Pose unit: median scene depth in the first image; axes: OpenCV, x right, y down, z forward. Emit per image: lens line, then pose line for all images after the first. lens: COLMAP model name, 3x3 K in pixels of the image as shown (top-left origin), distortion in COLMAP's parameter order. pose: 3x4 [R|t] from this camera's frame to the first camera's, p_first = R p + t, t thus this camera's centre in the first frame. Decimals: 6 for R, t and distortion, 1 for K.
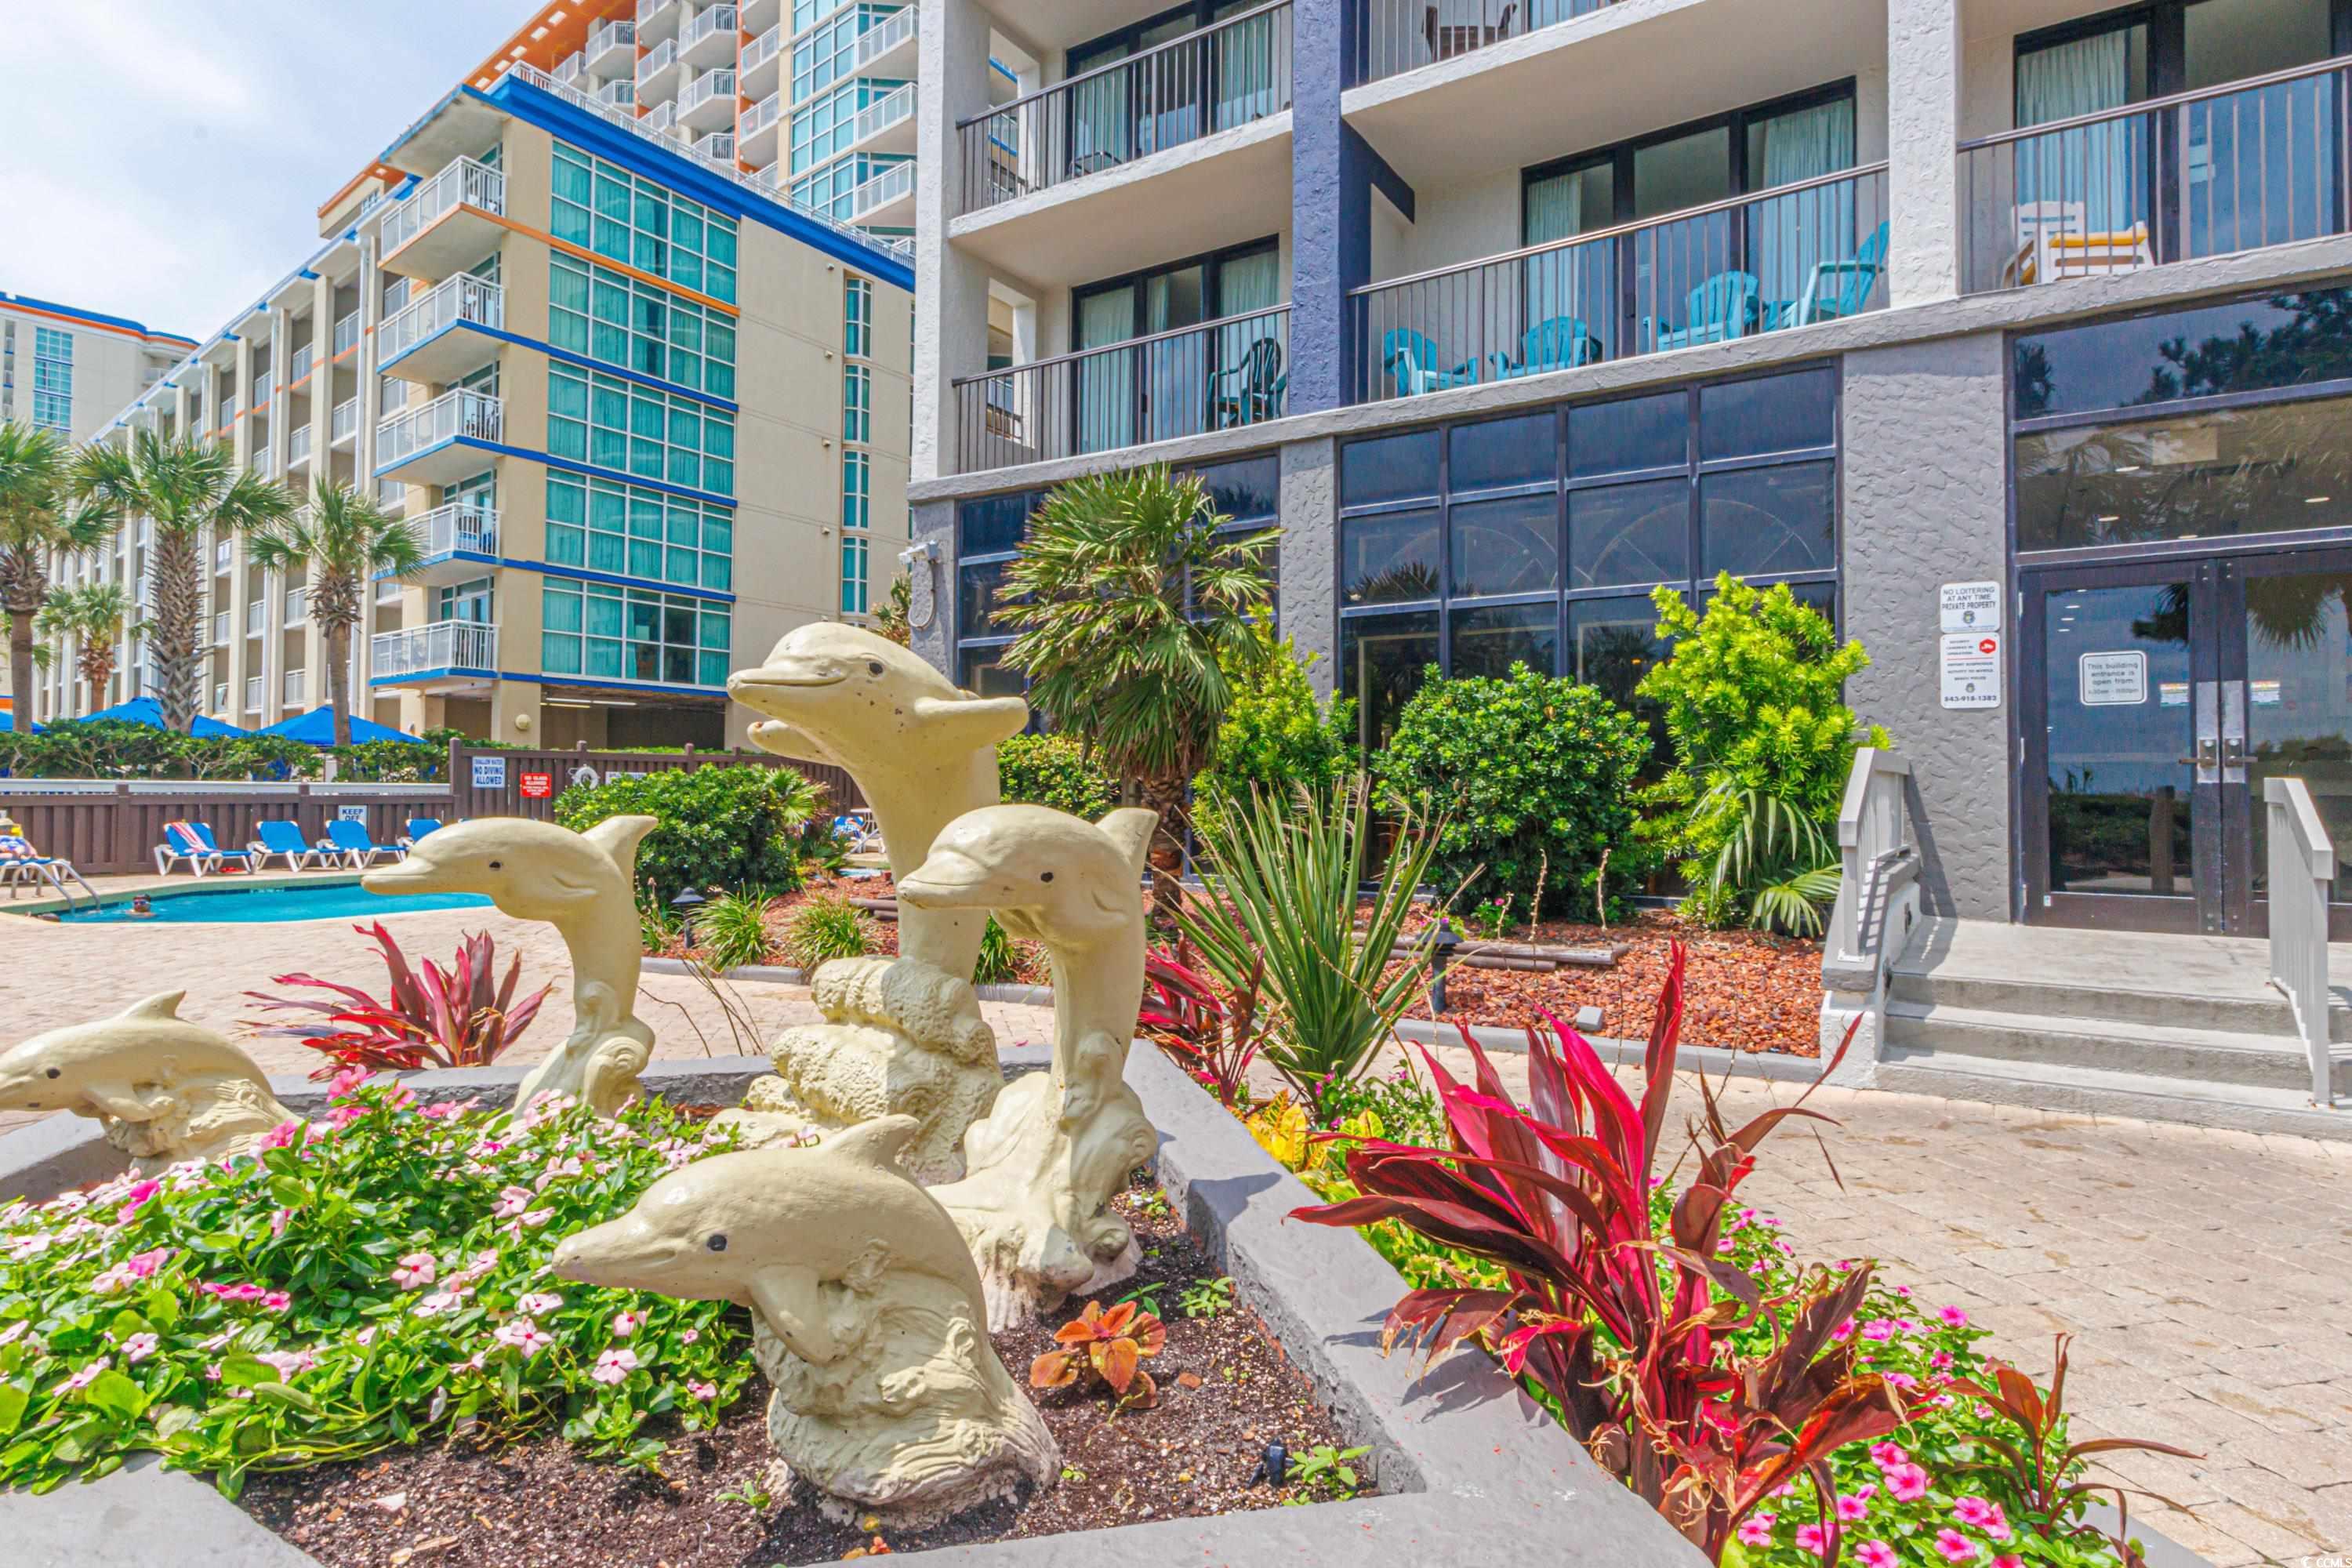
lens RADIAL K [[1283.2, 0, 1173.5], [0, 1283.2, 780.5], [0, 0, 1]] dist [0.005363, 0.000824]
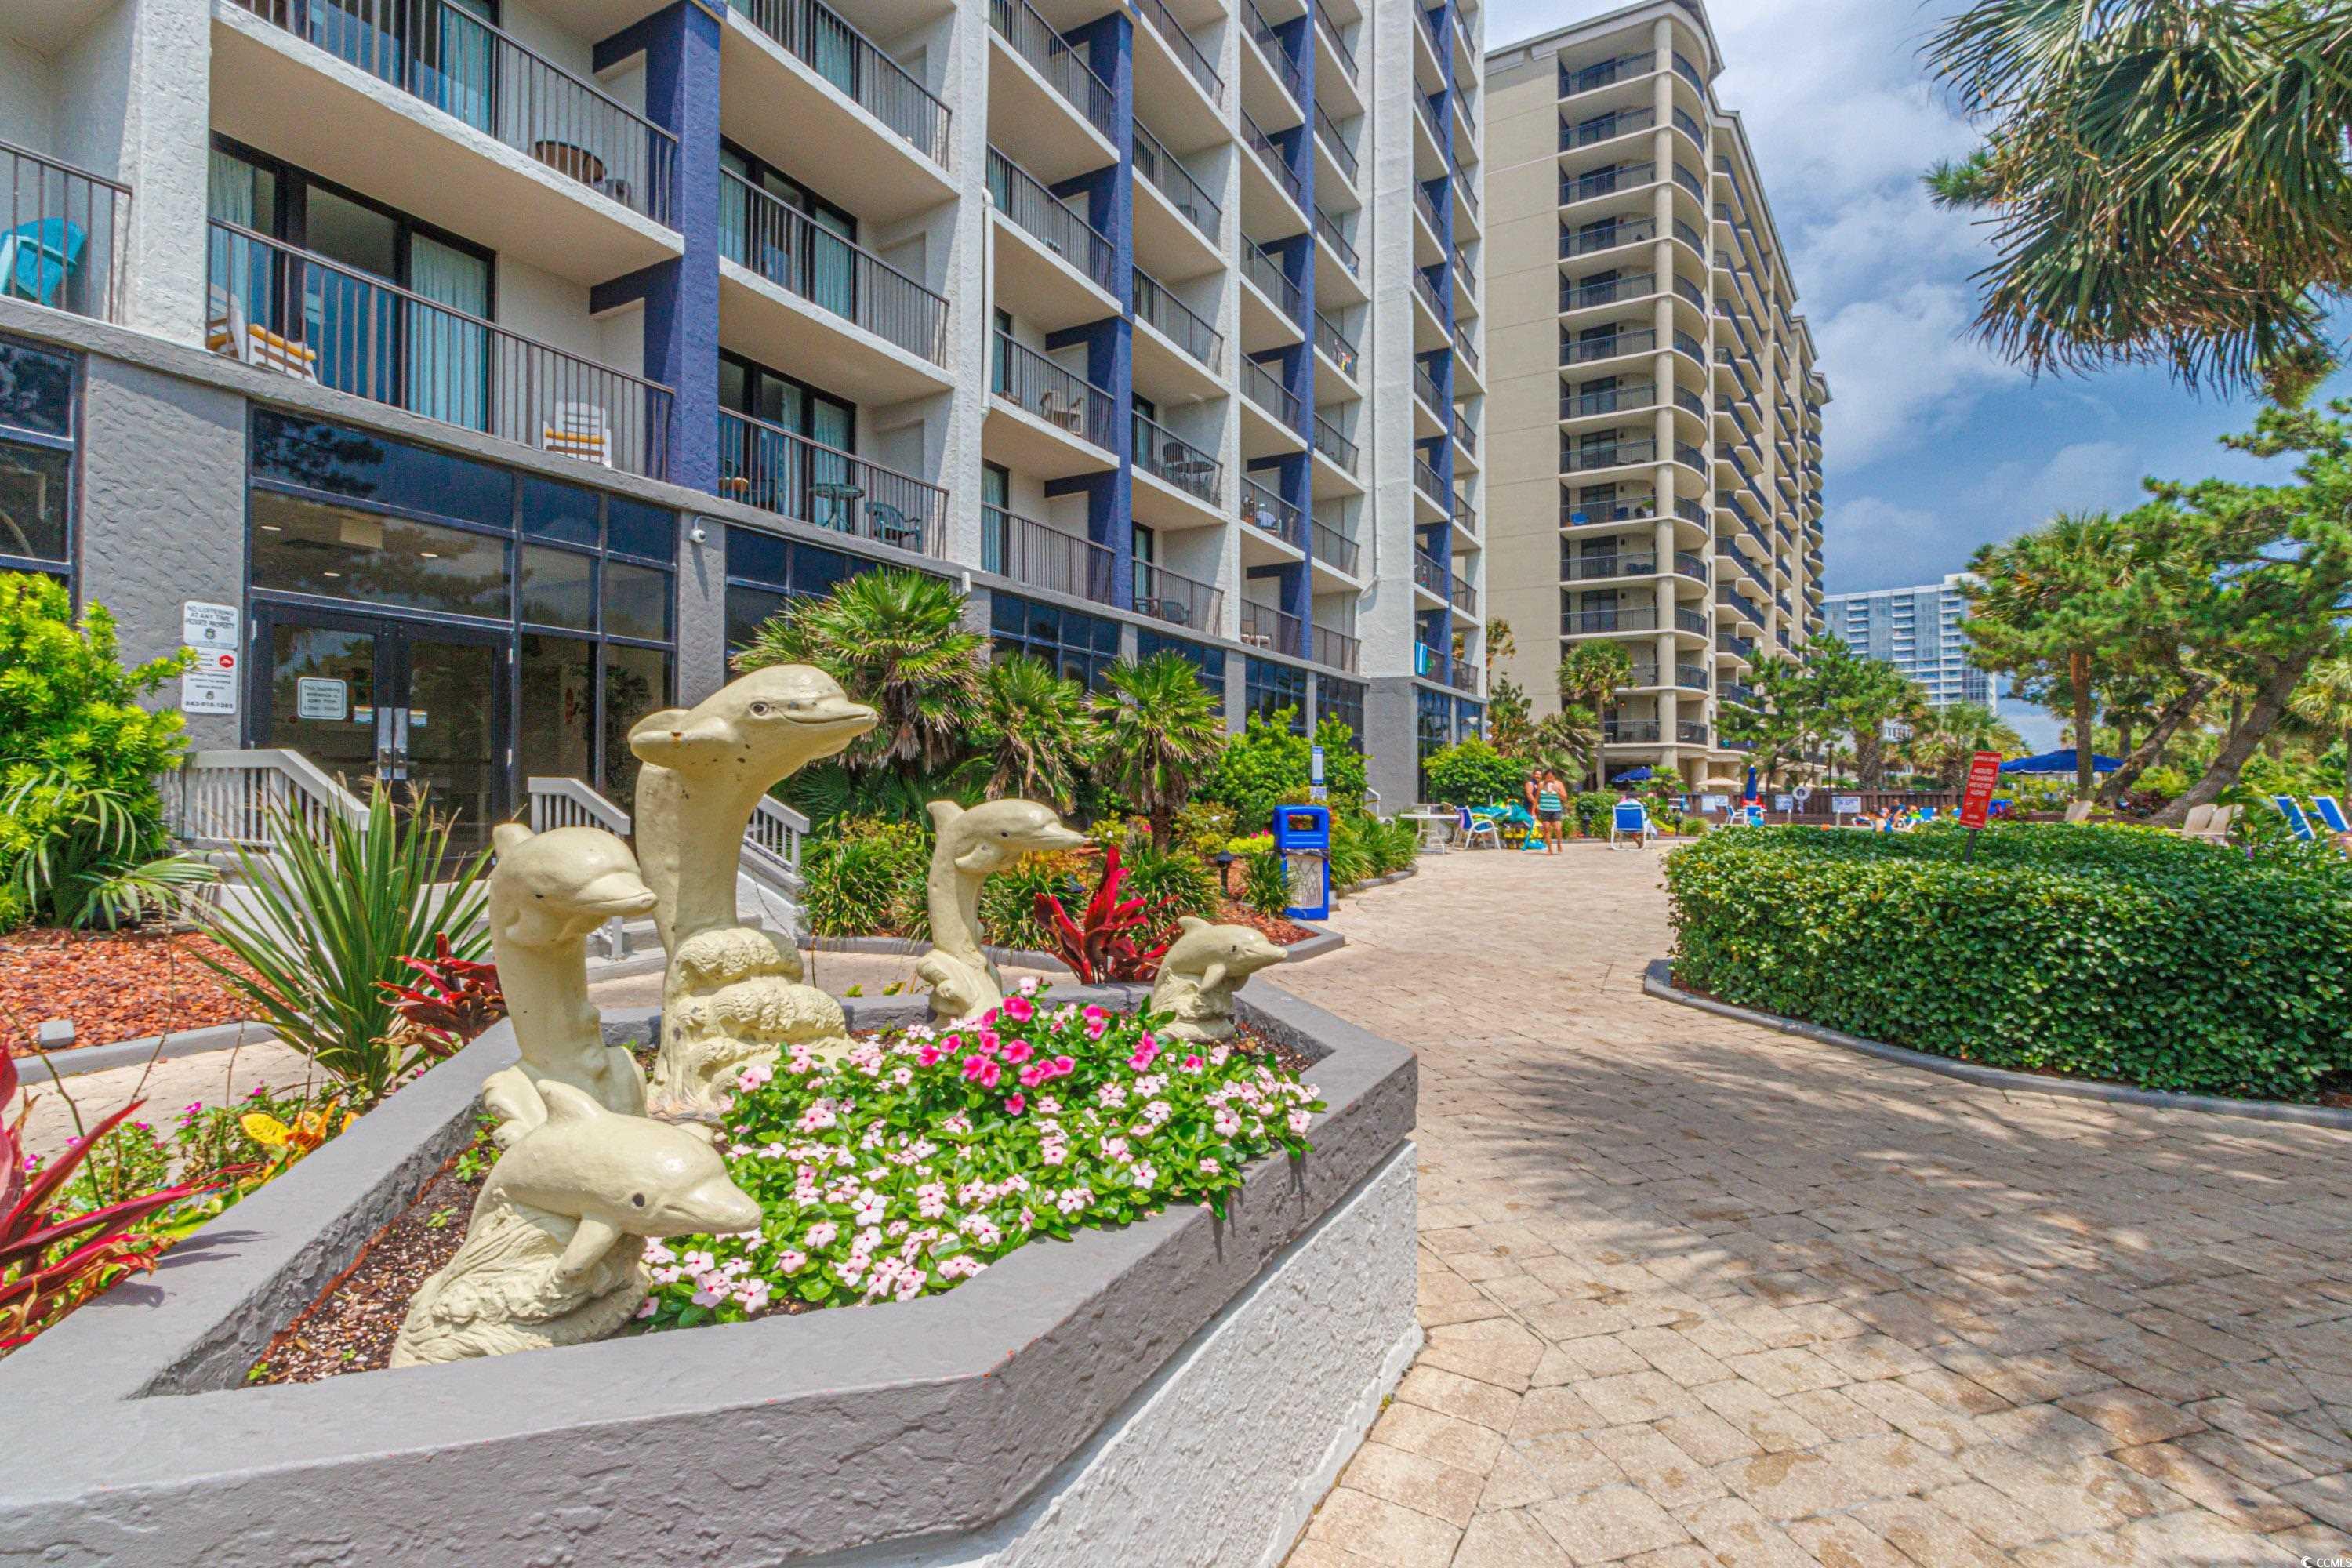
lens RADIAL K [[1087.0, 0, 1172.0], [0, 1087.0, 779.5], [0, 0, 1]] dist [0.001491, -0.000357]
pose [[-0.082963, 0.001507, 0.996551, -0.423361], [-0.010854, 0.999938, -0.002416, -0.004189], [-0.996493, -0.011017, -0.082942, 0.228718]]
